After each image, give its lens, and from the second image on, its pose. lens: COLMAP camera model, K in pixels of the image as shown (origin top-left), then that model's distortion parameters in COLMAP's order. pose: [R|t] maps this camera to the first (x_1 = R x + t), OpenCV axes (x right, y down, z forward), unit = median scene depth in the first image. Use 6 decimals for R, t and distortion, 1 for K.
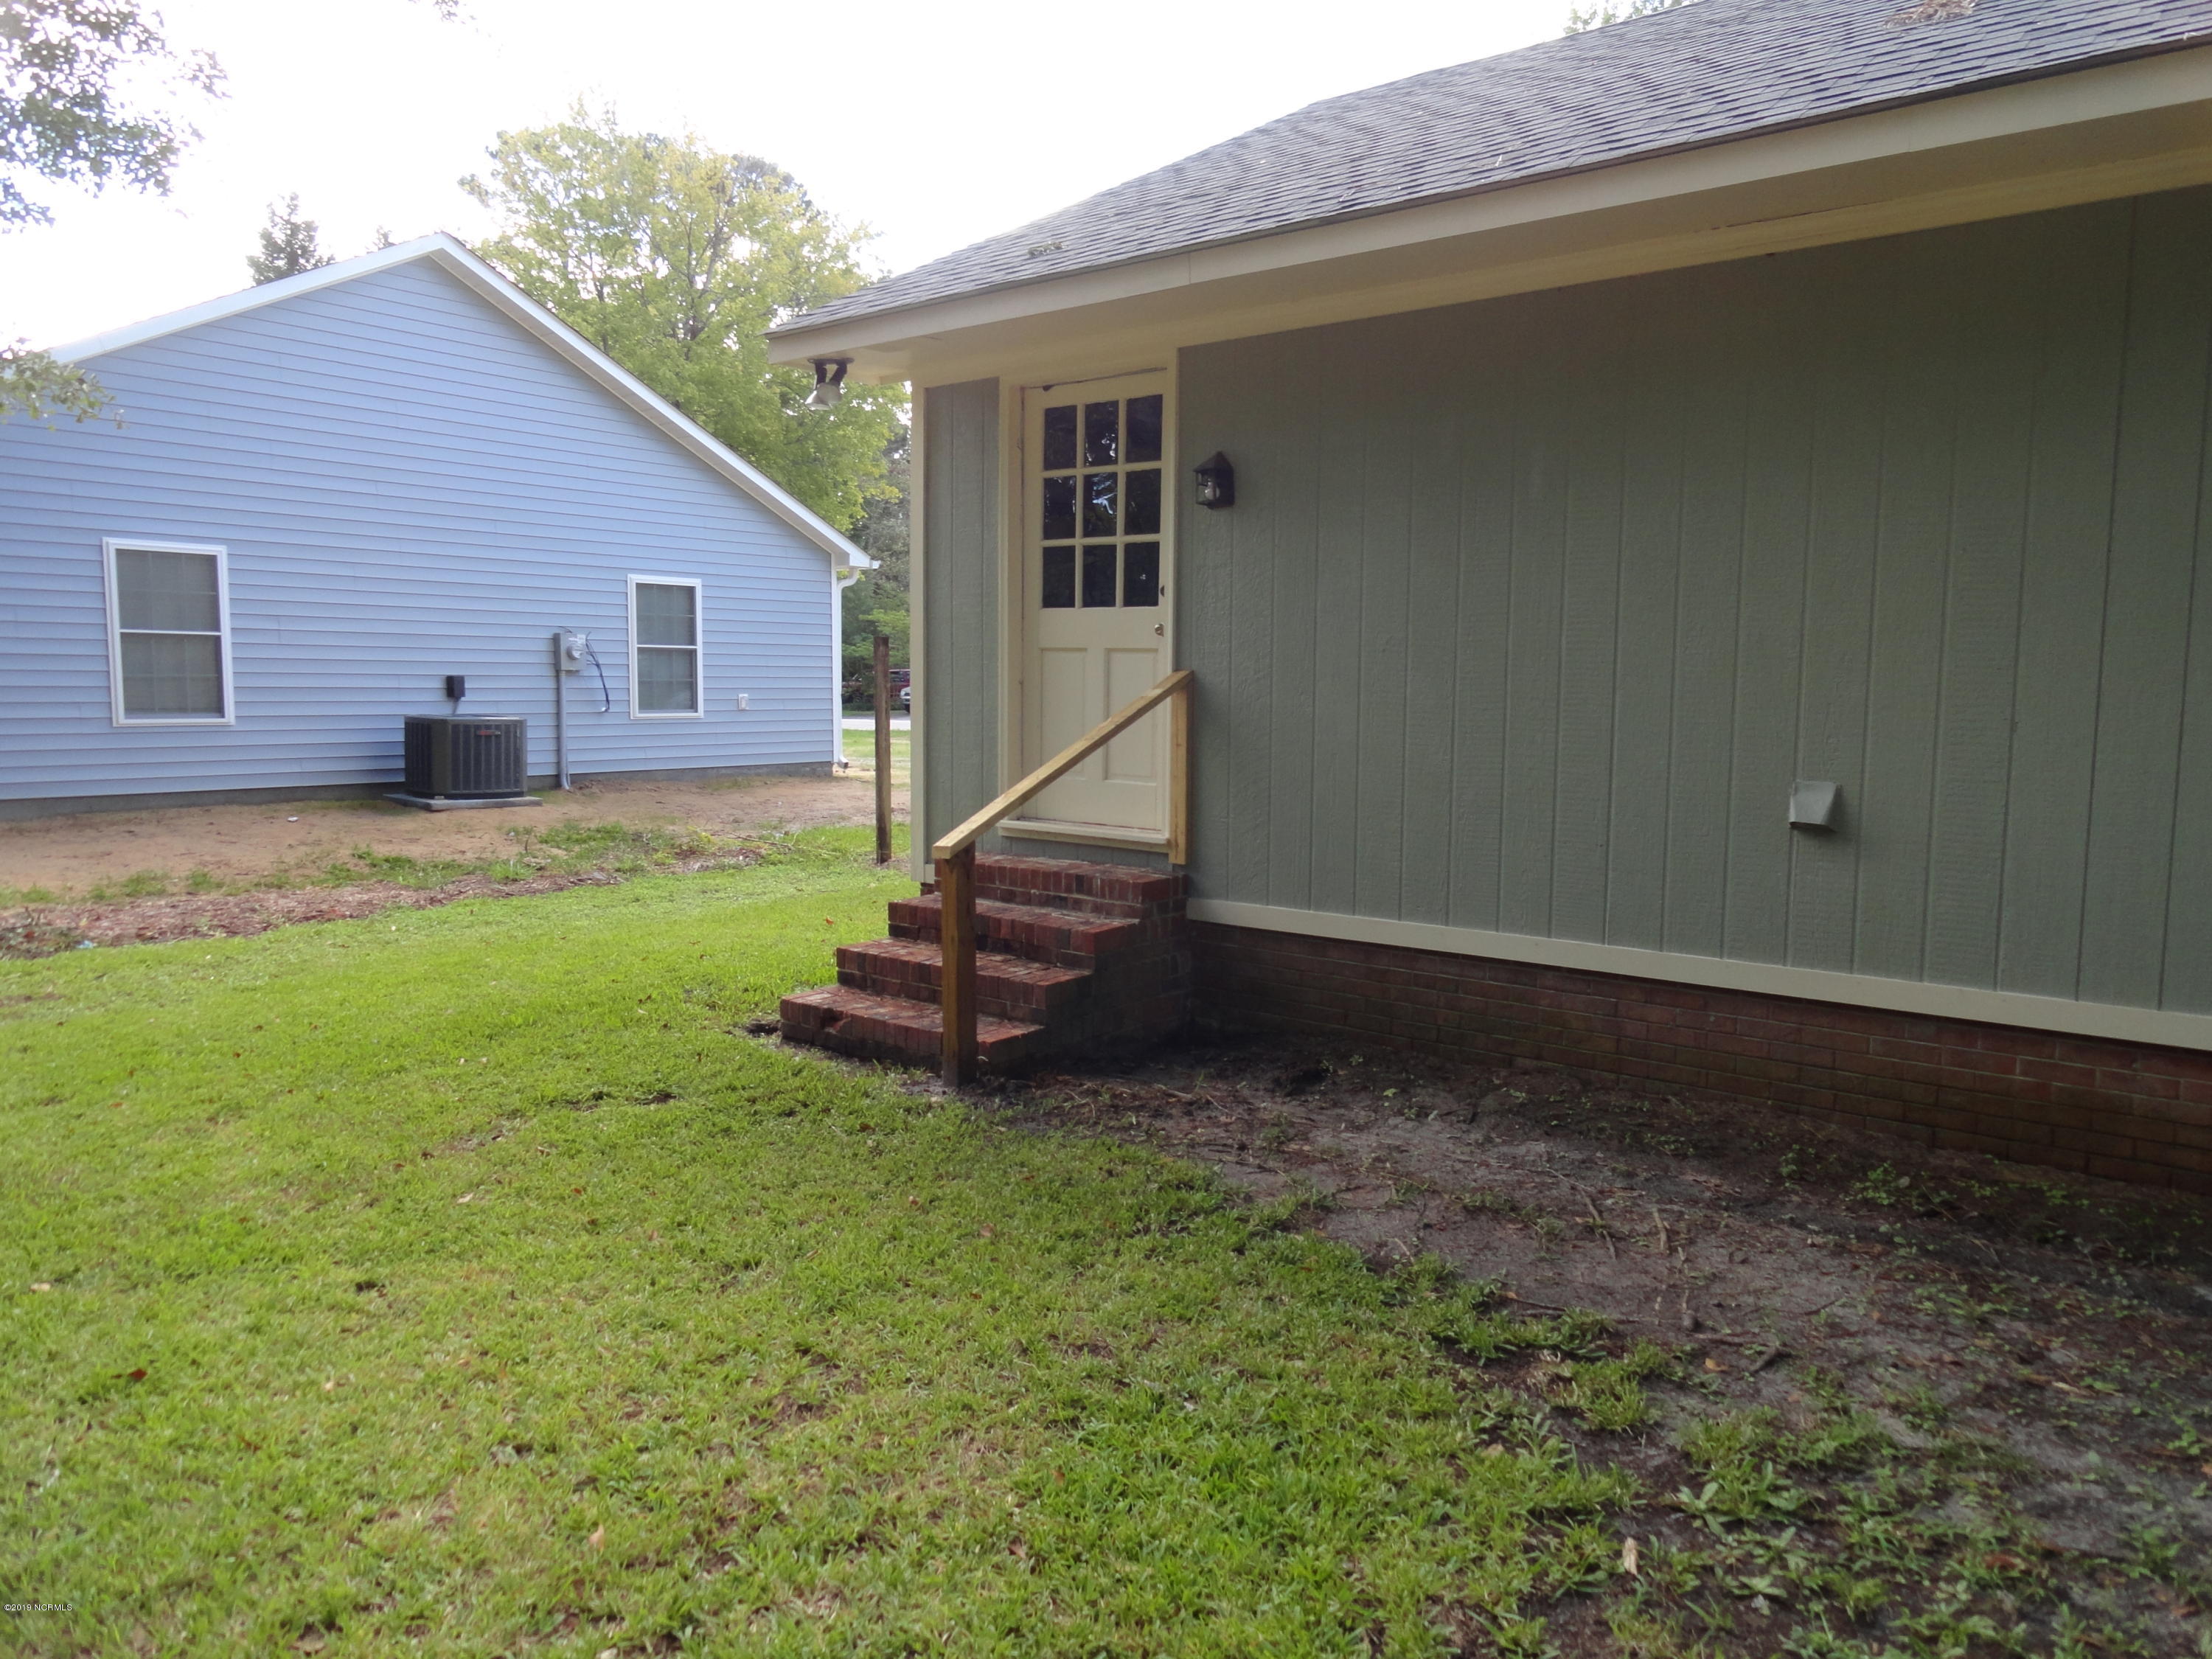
lens RADIAL K [[1513.9, 0, 1118.6], [0, 1513.9, 839.4], [0, 0, 1]] dist [0.001253, 0.004107]
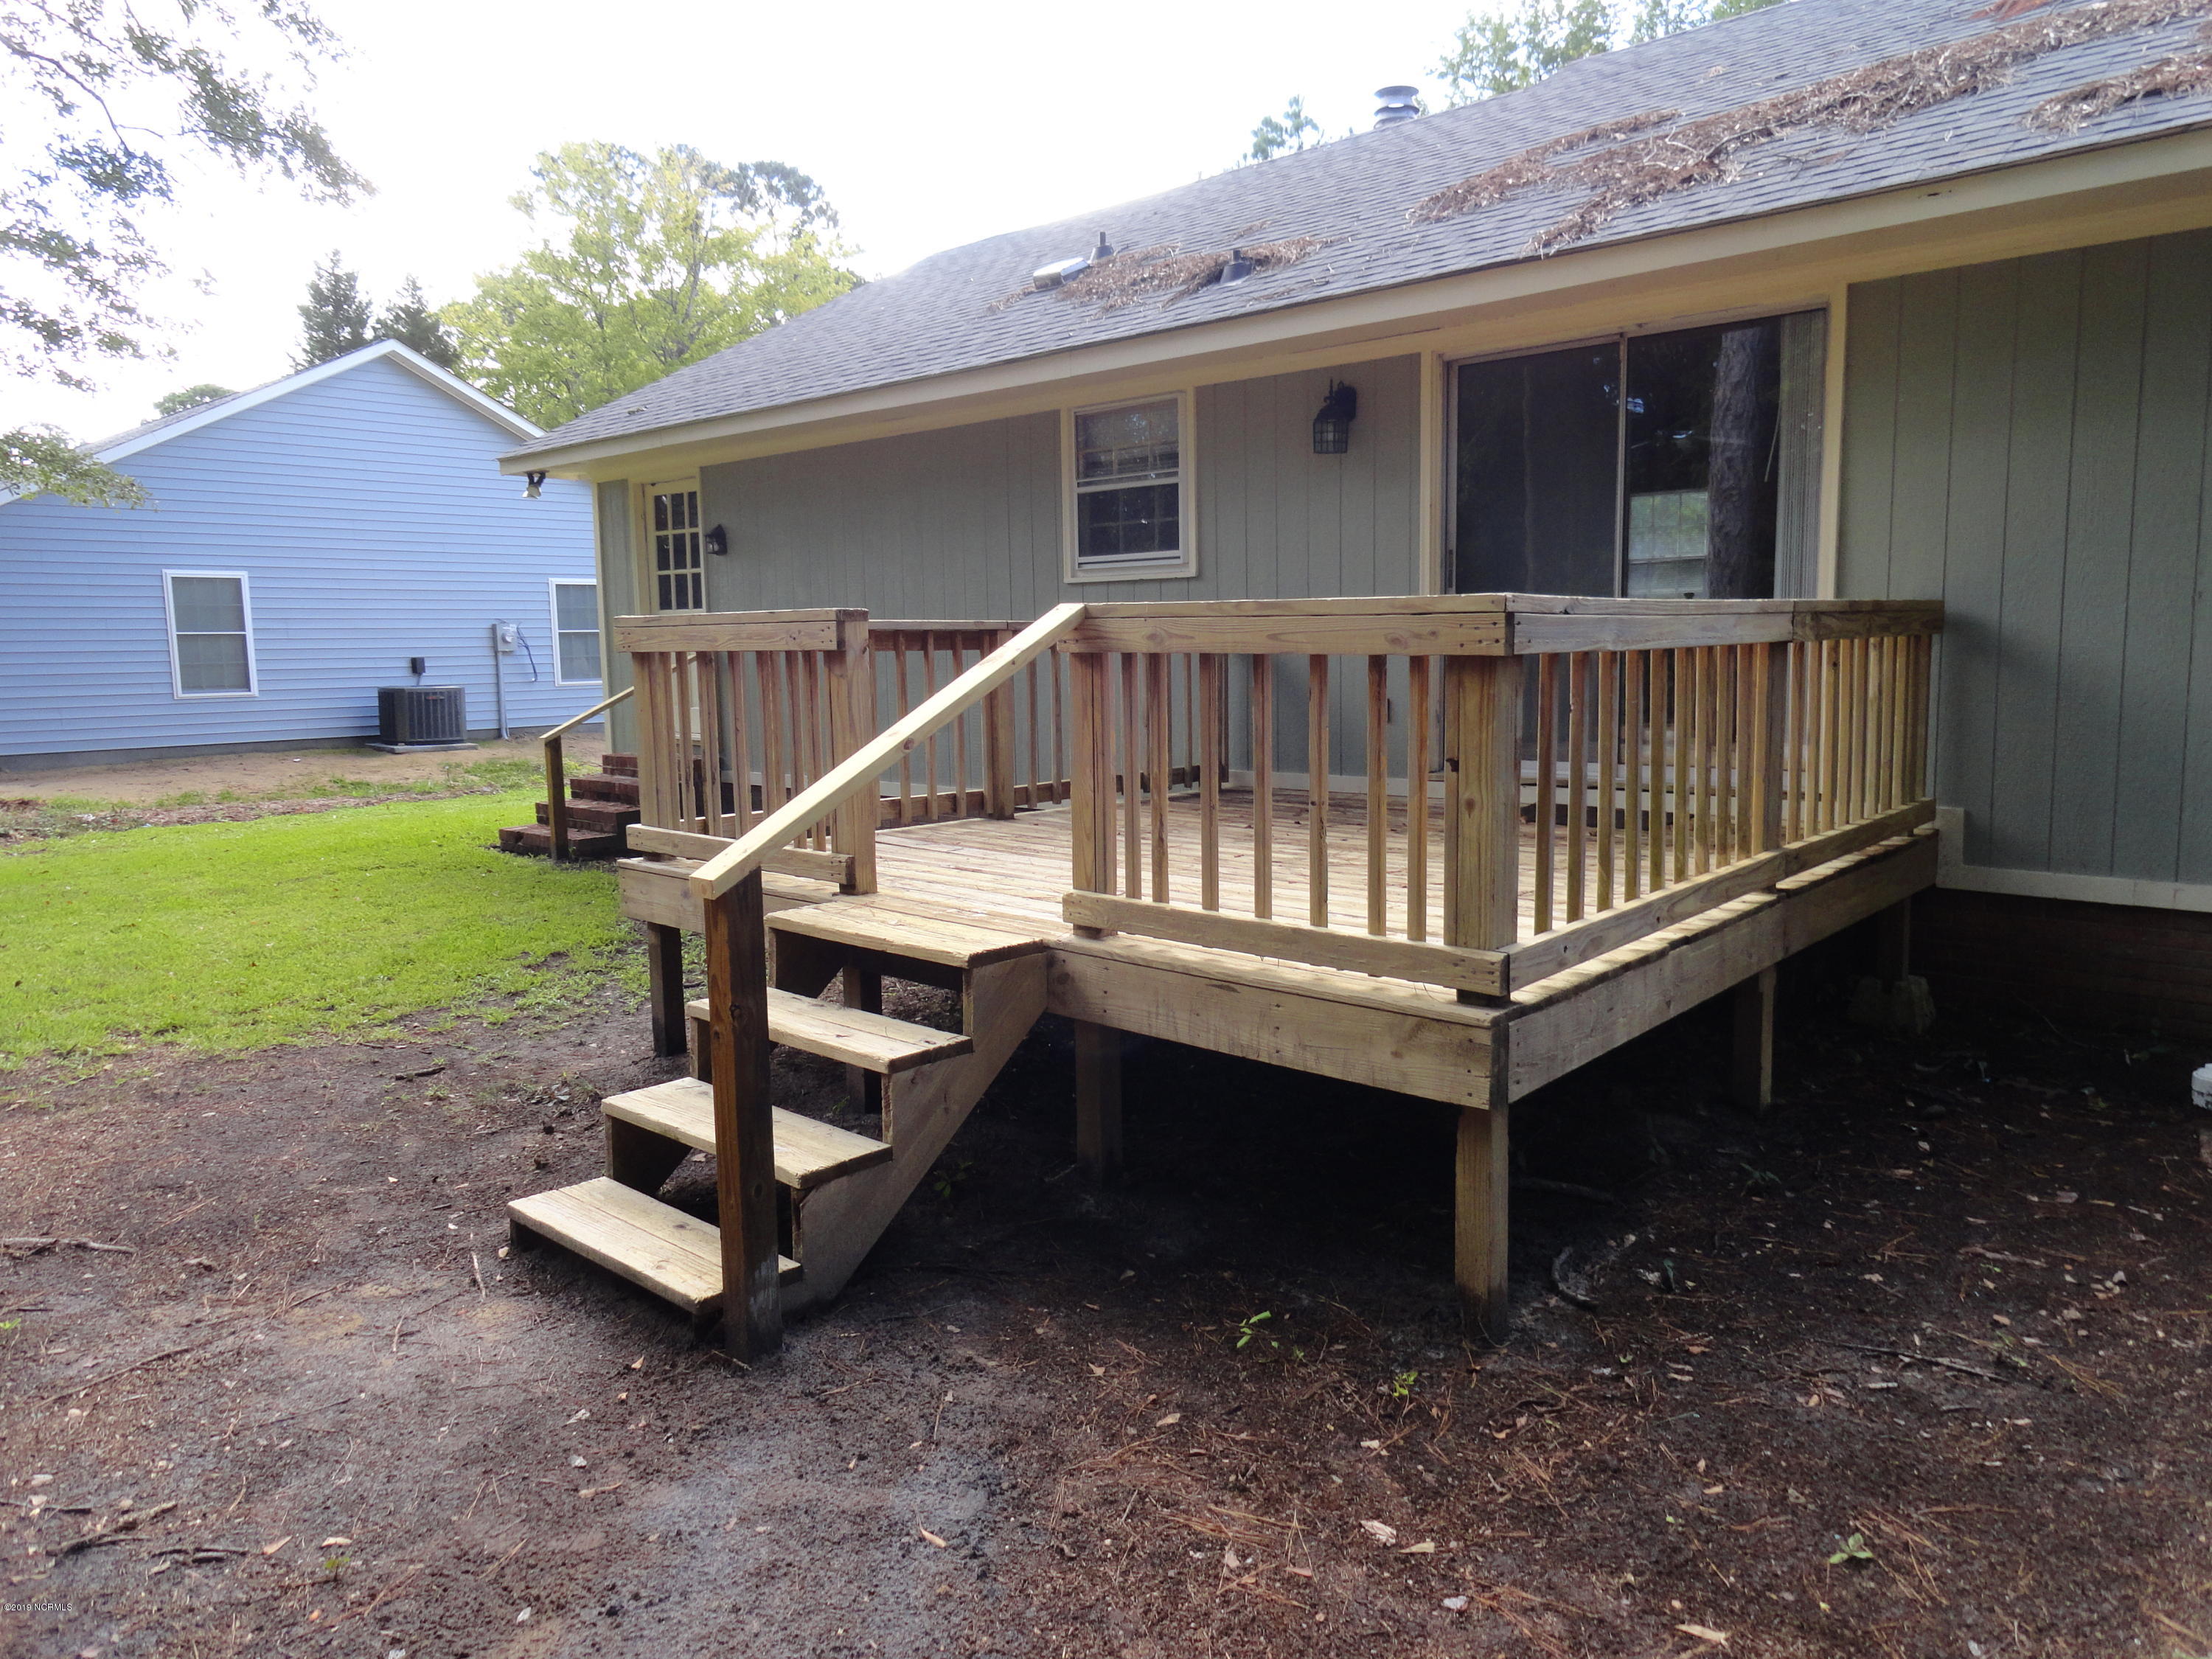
lens RADIAL K [[1513.9, 0, 1118.6], [0, 1513.9, 839.4], [0, 0, 1]] dist [0.001253, 0.004107]
pose [[0.998143, -0.021472, -0.056996, 0.311858], [0.022832, 0.999467, 0.023323, 0.045360], [0.056465, -0.024581, 0.998102, -0.392511]]
